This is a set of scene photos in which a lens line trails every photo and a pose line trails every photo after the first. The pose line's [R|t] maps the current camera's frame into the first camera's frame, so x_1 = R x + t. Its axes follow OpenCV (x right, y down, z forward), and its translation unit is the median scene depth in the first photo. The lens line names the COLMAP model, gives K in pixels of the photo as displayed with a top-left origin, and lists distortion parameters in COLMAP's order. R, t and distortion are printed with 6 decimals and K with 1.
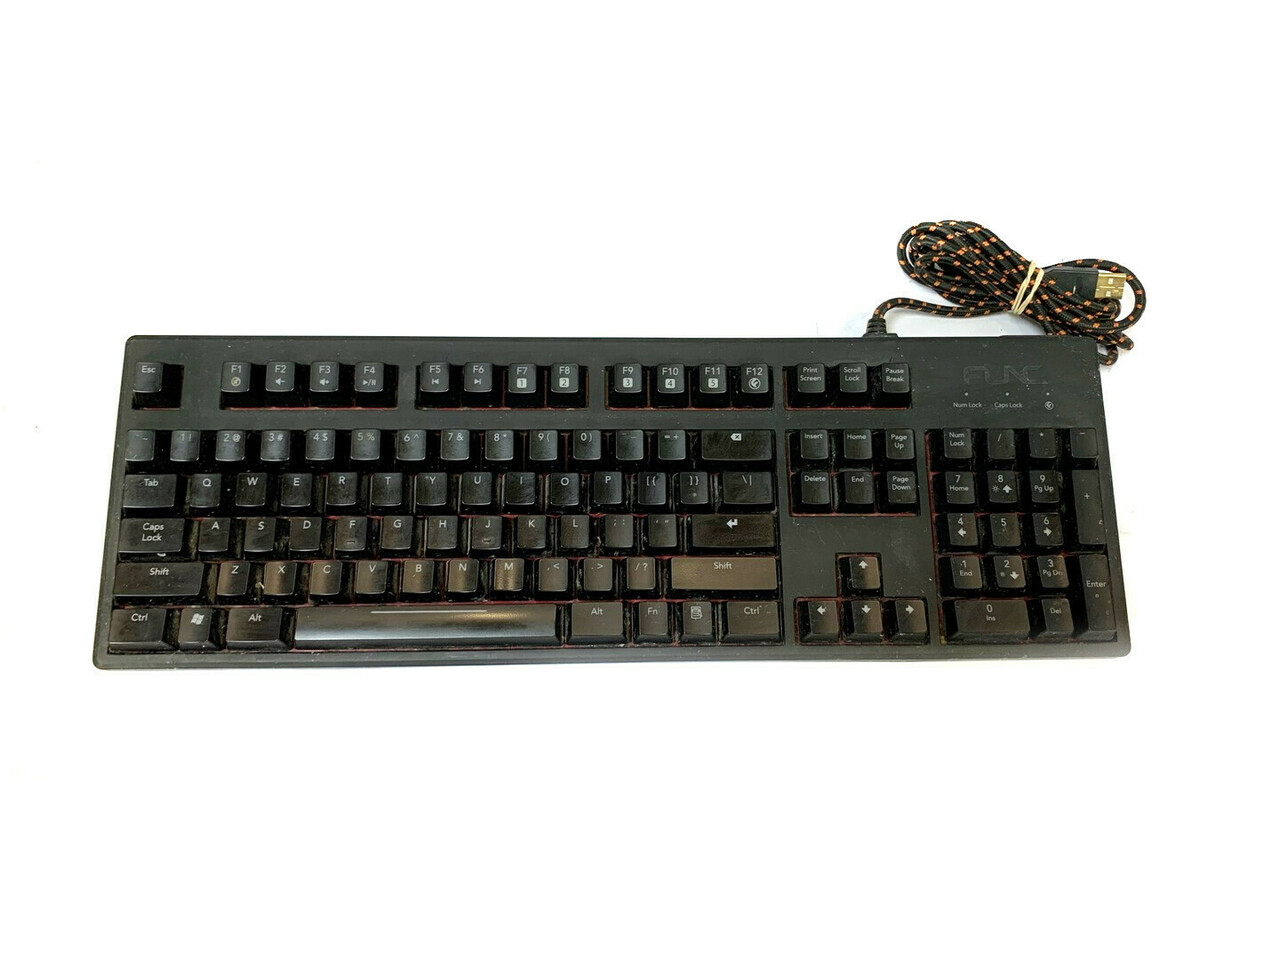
lens RADIAL K [[973.3, 0, 642.7], [0, 973.3, 503.3], [0, 0, 1]] dist [0.044213, -0.065543]
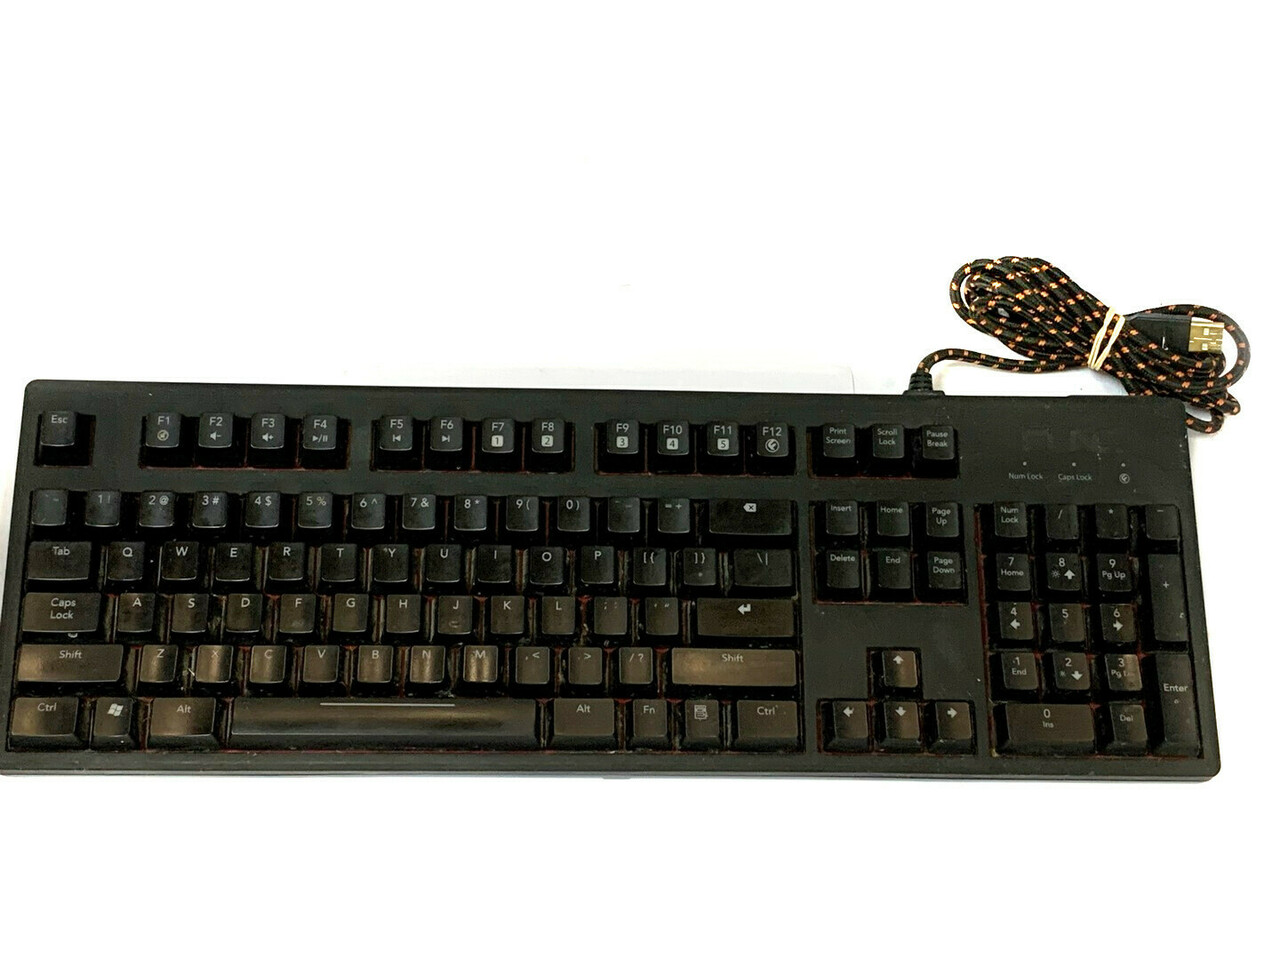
lens RADIAL K [[1729.7, 0, 640.1], [0, 1729.7, 470.3], [0, 0, 1]] dist [0.098102, 0.000000]
pose [[0.999844, 0.013985, 0.010822, -0.016247], [-0.012588, 0.992712, -0.119851, 0.081272], [-0.012419, 0.119696, 0.992733, -0.501231]]
